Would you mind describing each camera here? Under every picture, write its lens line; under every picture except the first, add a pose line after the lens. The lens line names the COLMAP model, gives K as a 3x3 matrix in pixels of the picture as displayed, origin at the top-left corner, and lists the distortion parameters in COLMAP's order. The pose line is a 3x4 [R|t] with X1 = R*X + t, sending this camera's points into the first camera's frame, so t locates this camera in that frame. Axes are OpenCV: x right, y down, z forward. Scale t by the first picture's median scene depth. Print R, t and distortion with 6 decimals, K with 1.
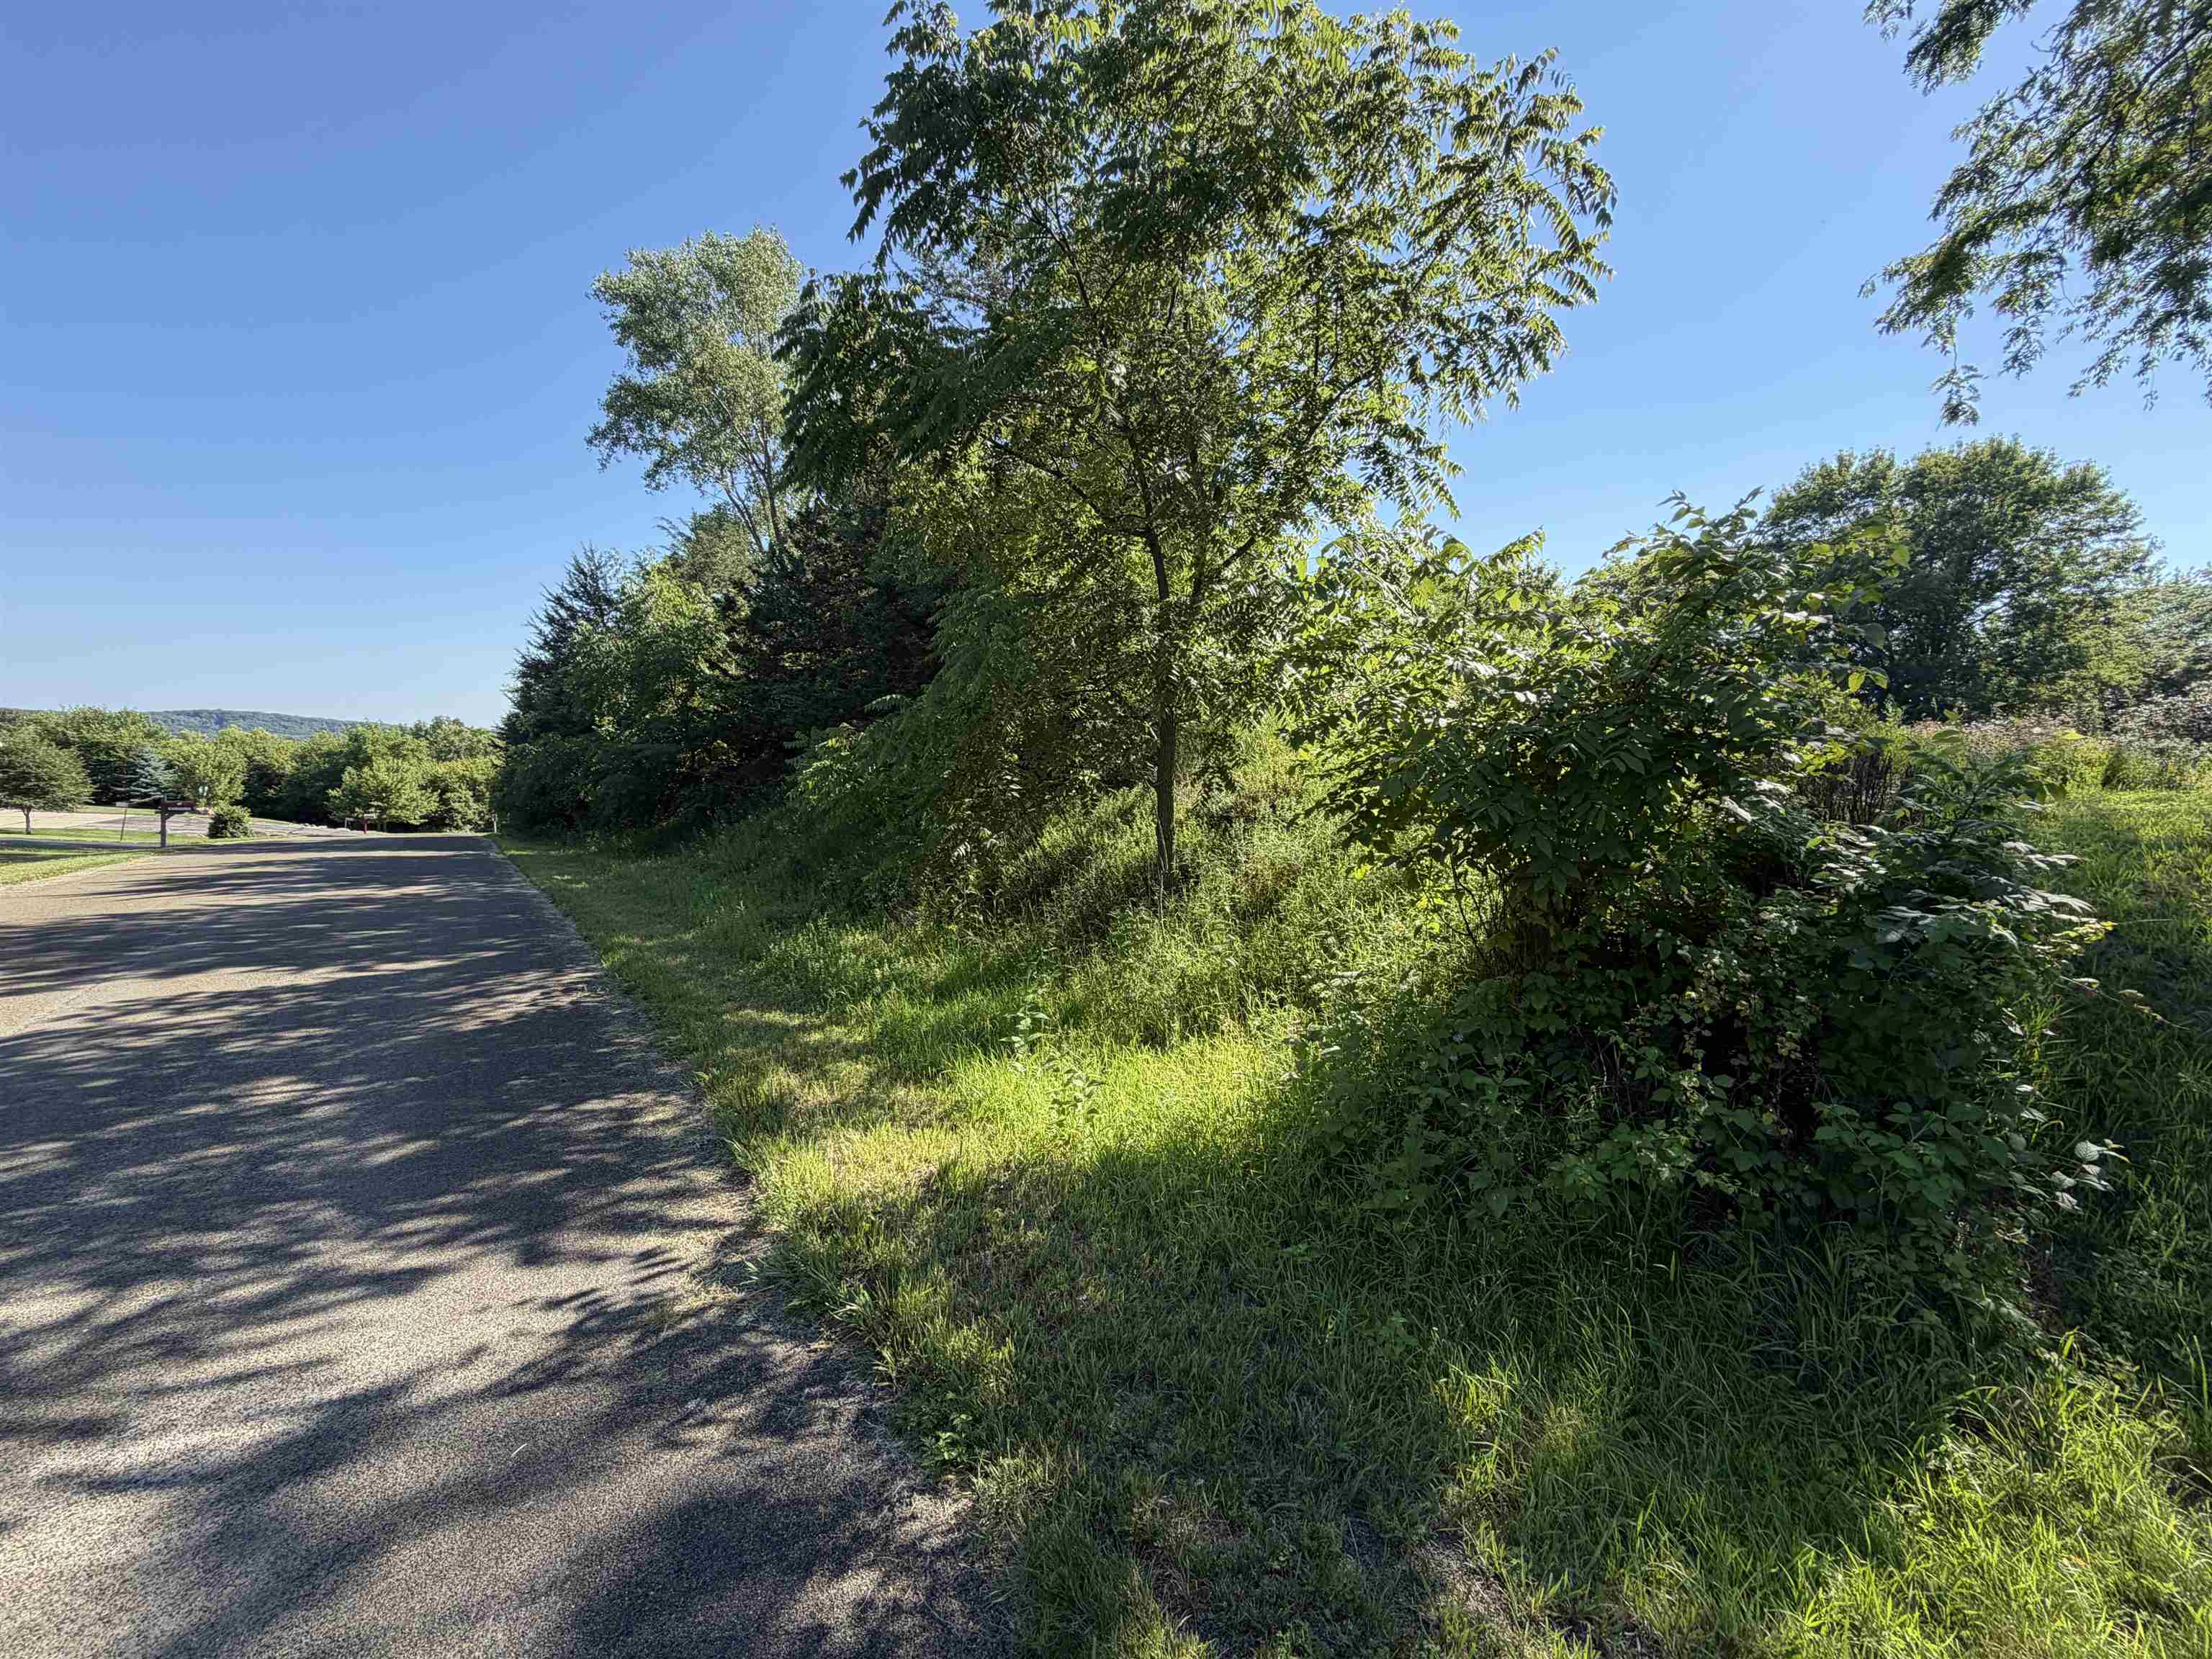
lens RADIAL K [[892.8, 0, 1091.2], [0, 892.8, 830.6], [0, 0, 1]] dist [0.005764, -0.000108]
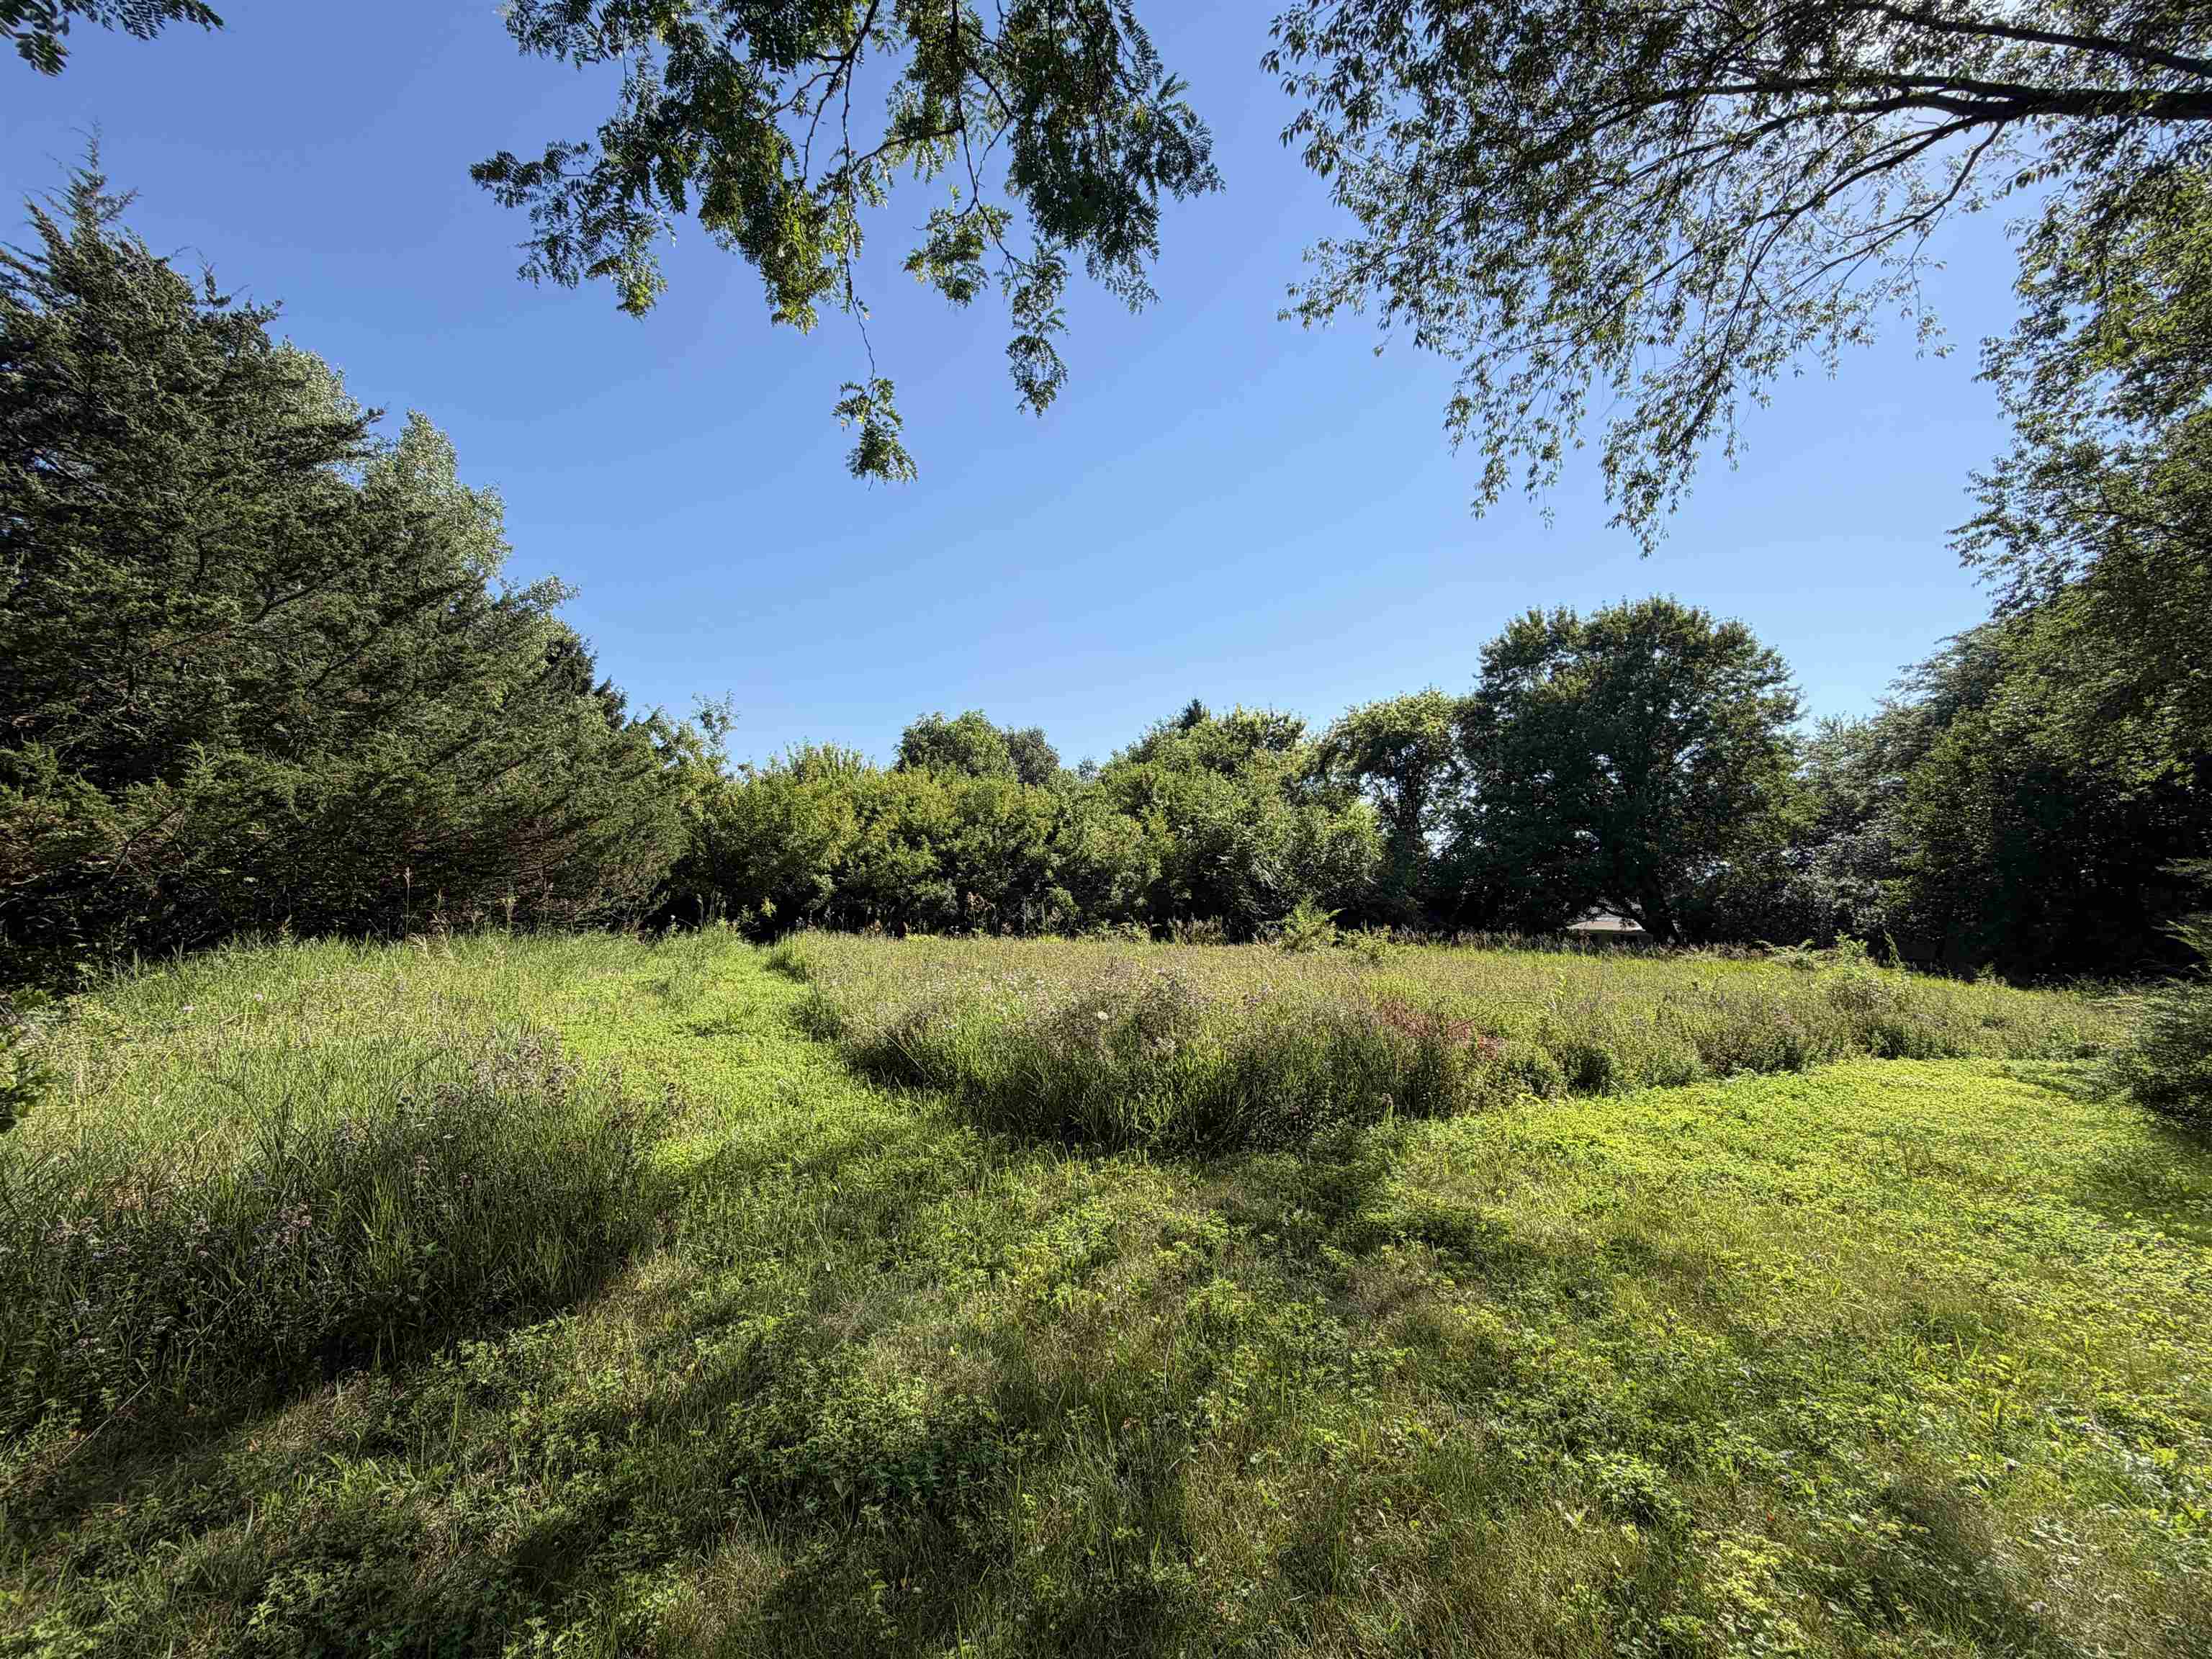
lens RADIAL K [[892.8, 0, 1100.9], [0, 892.8, 839.7], [0, 0, 1]] dist [0.005764, -0.000108]
pose [[0.991503, -0.023282, 0.127986, 0.216733], [0.042122, 0.988308, -0.146534, -0.029040], [-0.123078, 0.150679, 0.980891, 0.093475]]
